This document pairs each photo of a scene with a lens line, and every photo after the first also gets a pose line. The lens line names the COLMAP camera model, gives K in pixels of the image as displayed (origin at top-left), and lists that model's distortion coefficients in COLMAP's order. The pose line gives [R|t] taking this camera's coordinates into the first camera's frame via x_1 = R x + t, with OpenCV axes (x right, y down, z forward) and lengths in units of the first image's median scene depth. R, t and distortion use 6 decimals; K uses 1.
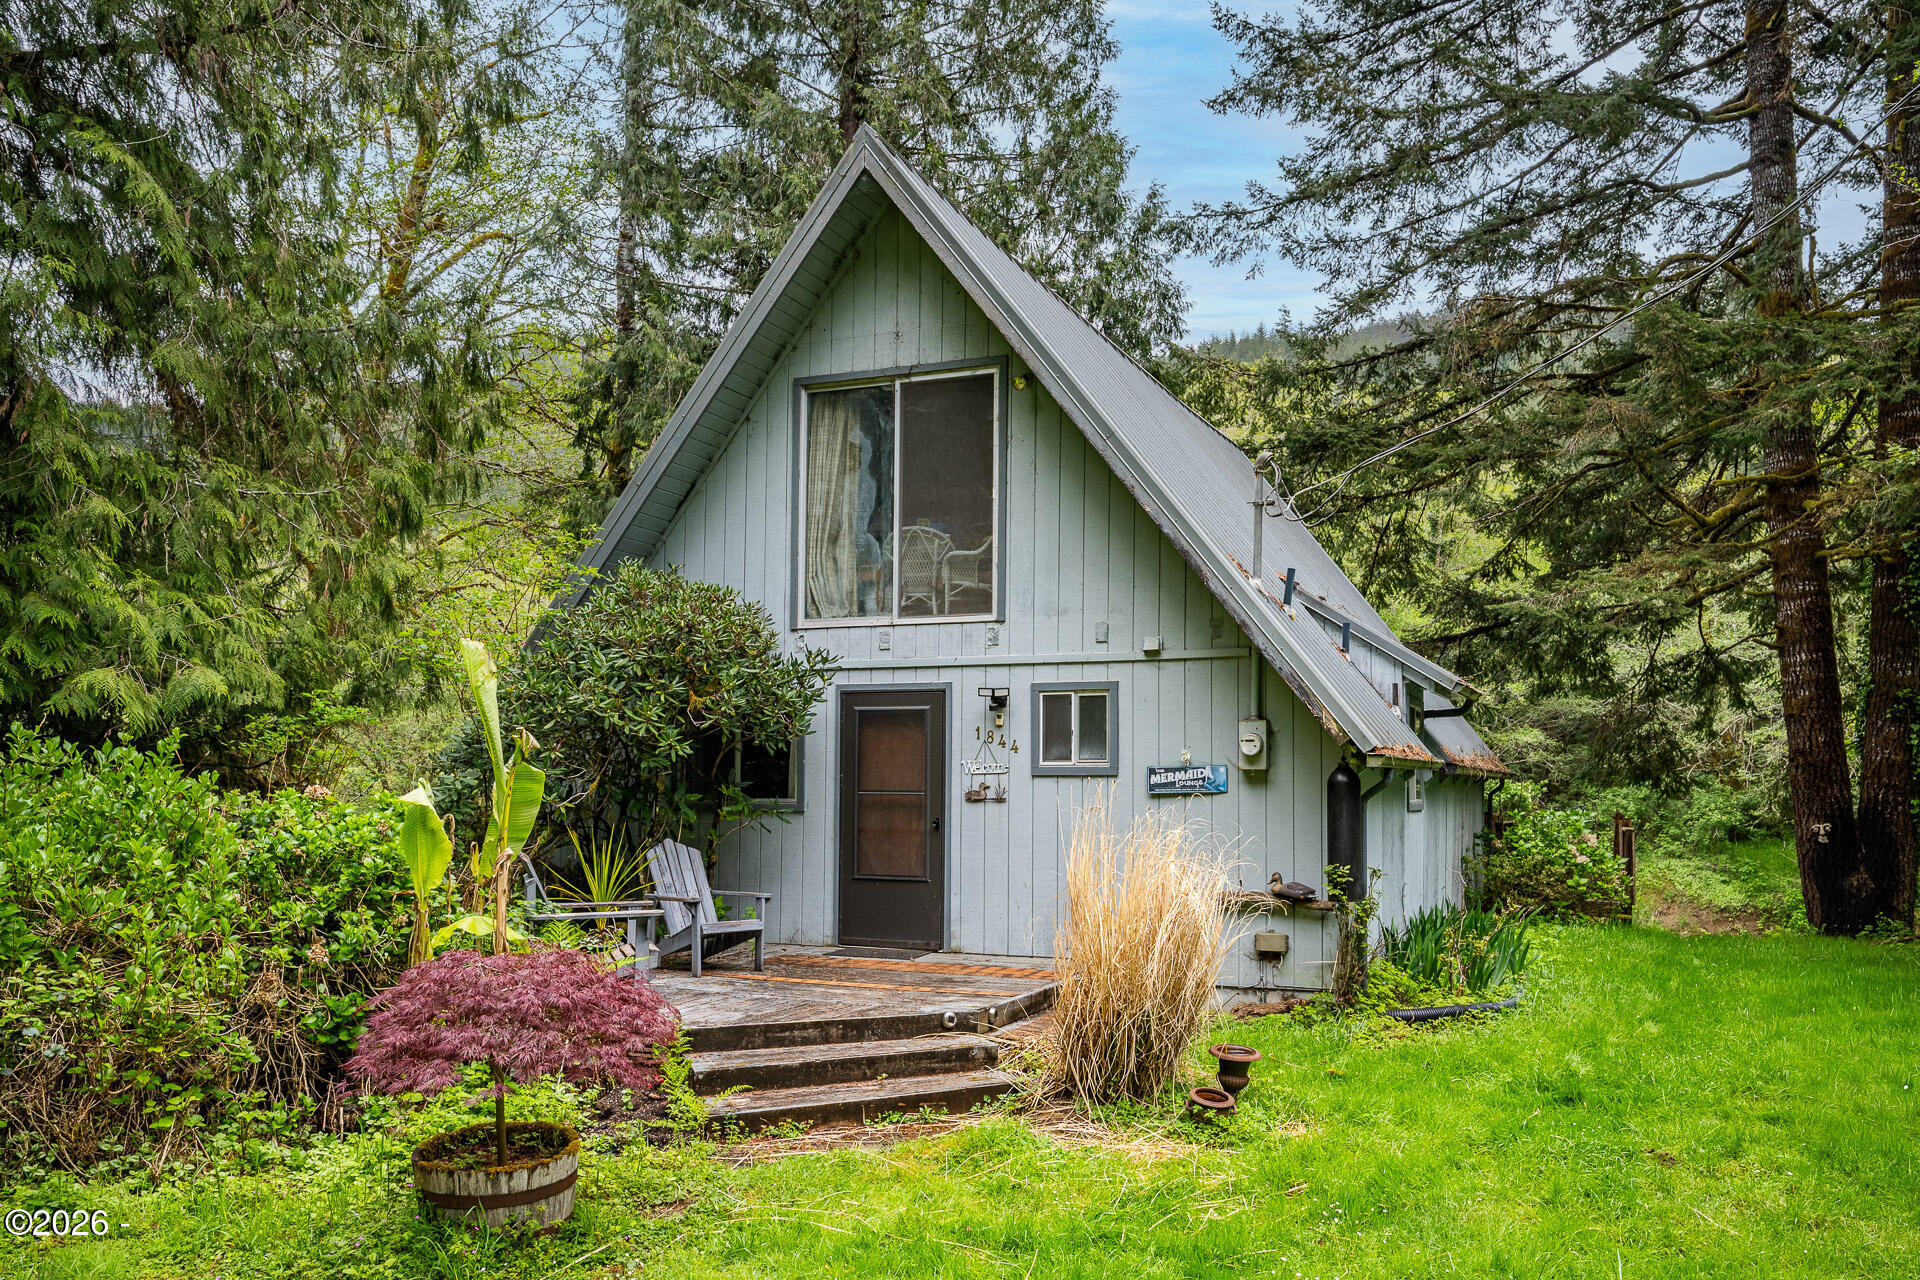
lens RADIAL K [[1384.5, 0, 996.5], [0, 1384.5, 719.9], [0, 0, 1]] dist [-0.007156, -0.003638]
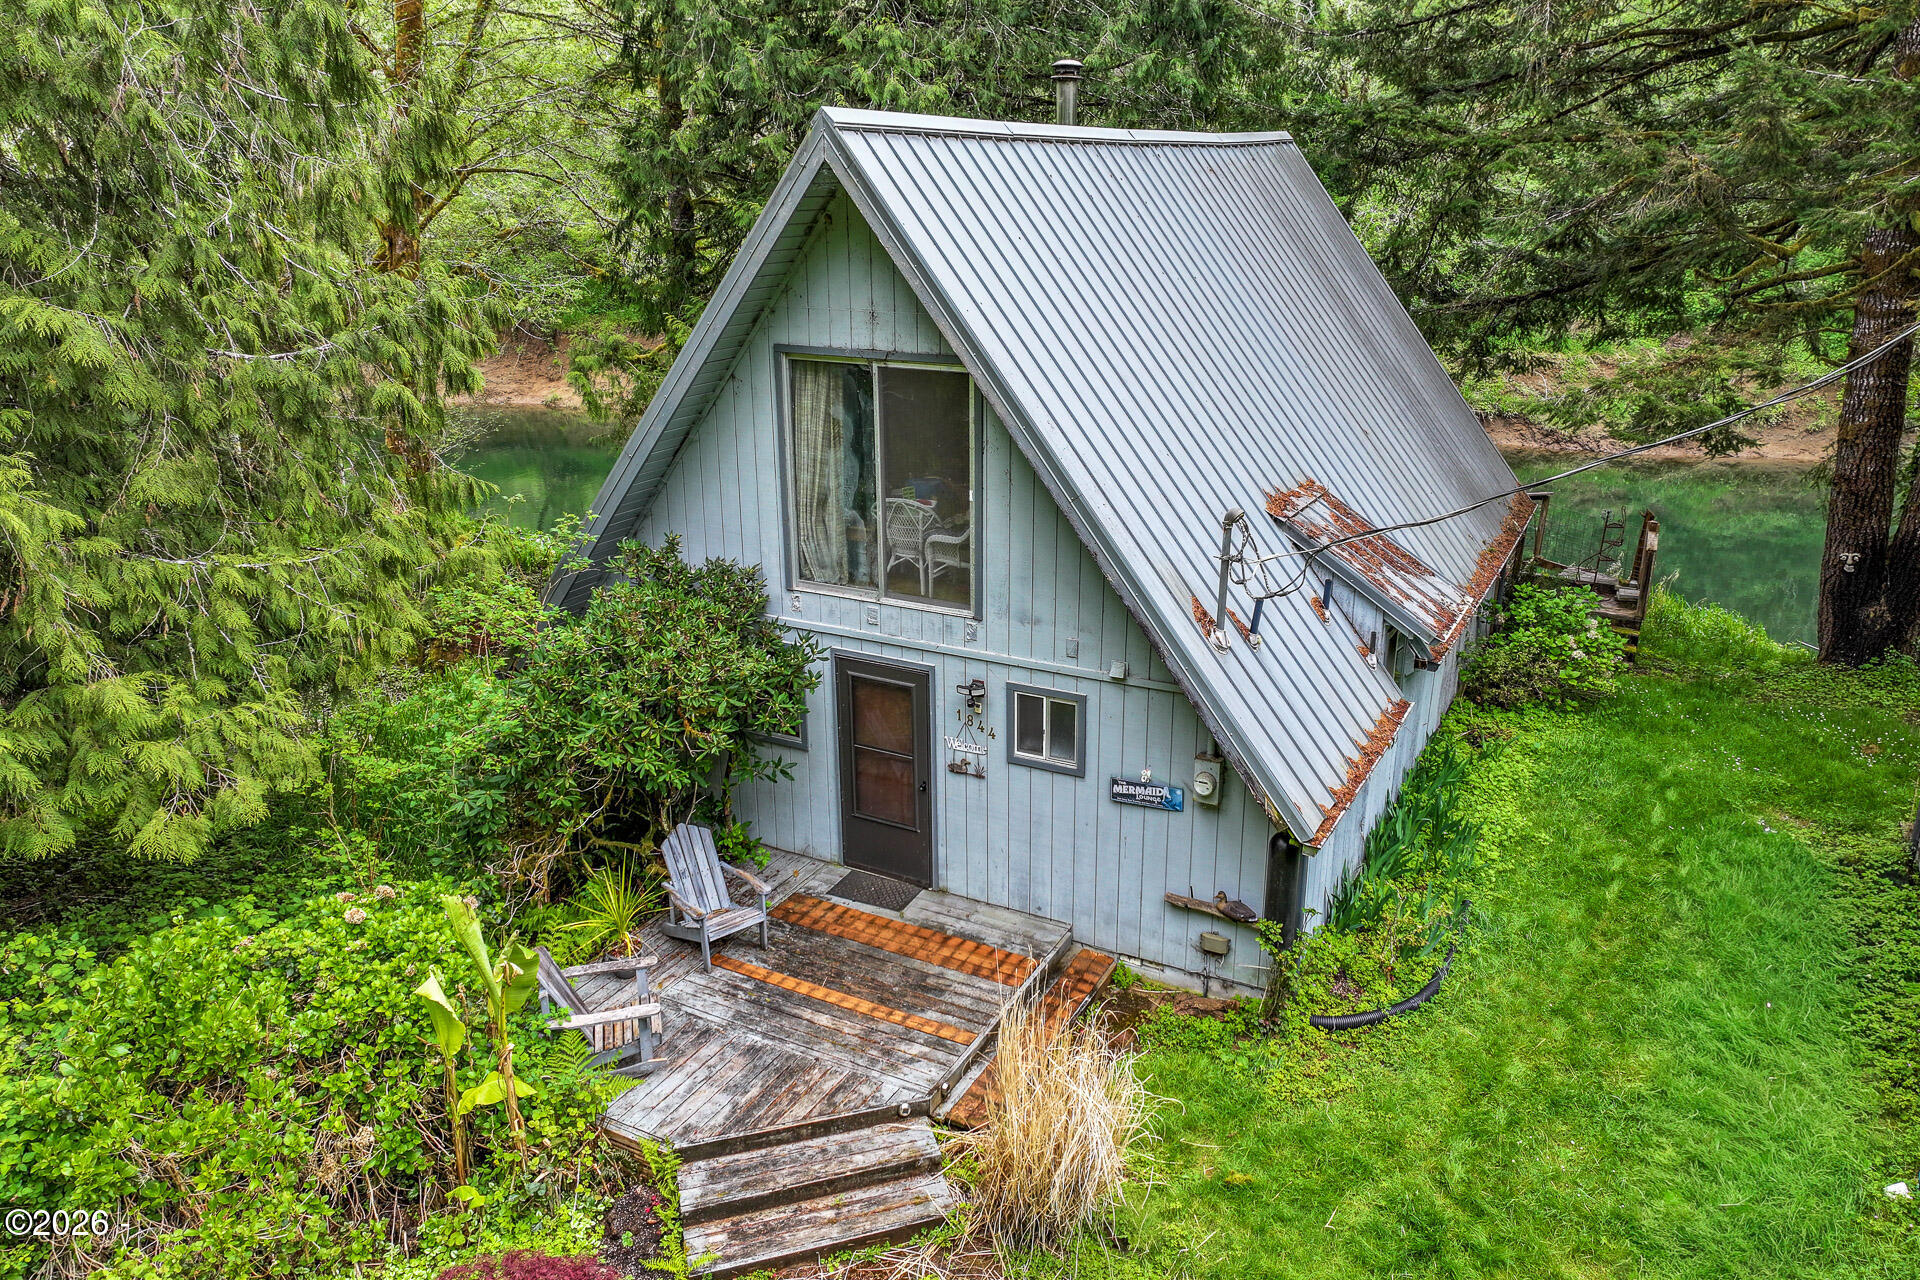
lens RADIAL K [[1286.4, 0, 962.6], [0, 1286.4, 643.8], [0, 0, 1]] dist [-0.000406, -0.000555]
pose [[0.995798, 0.015707, -0.090216, 0.078563], [0.016584, 0.937957, 0.346355, -0.388366], [0.090059, -0.346396, 0.933755, 0.090750]]
